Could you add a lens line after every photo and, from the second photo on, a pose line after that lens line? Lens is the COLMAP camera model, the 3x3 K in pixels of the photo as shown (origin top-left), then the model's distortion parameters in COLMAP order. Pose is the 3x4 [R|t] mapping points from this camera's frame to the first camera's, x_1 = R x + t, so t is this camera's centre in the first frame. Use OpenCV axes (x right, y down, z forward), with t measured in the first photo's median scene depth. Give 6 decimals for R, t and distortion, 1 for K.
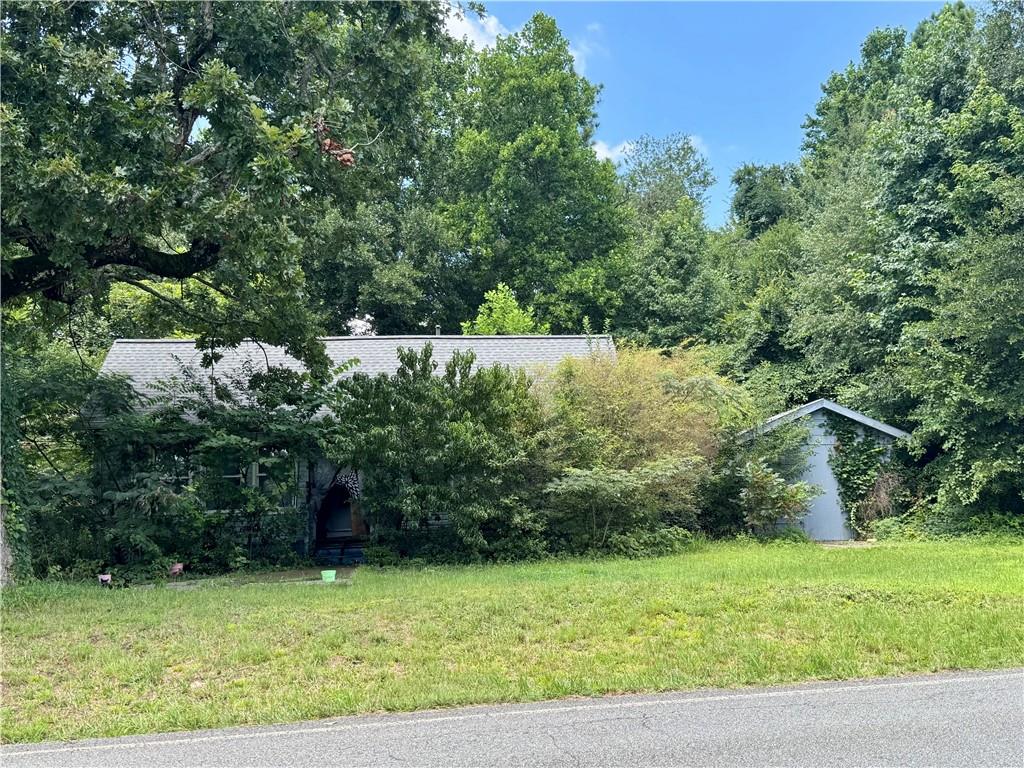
lens RADIAL K [[1043.9, 0, 512.2], [0, 1043.9, 386.3], [0, 0, 1]] dist [0.139344, 0.000000]
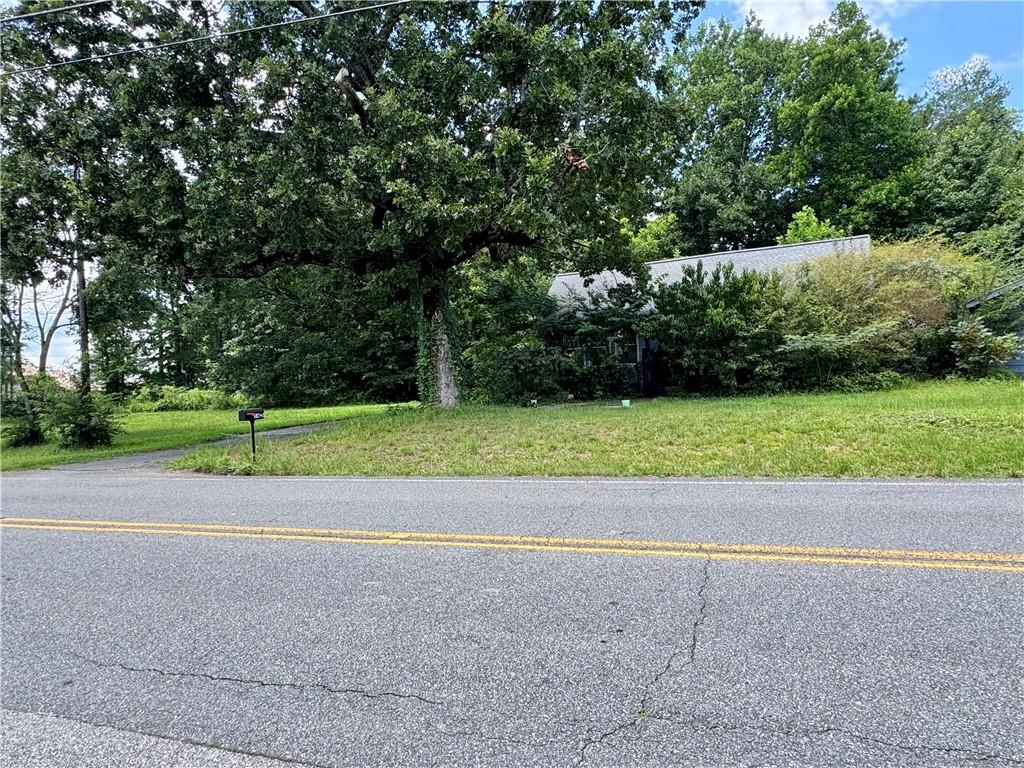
lens RADIAL K [[631.2, 0, 511.5], [0, 631.2, 382.3], [0, 0, 1]] dist [0.000983, -0.000440]
pose [[0.838761, -0.007930, -0.544441, 0.184591], [0.090647, 0.987974, 0.125260, -0.003961], [0.536901, -0.154415, 0.829394, 0.016481]]
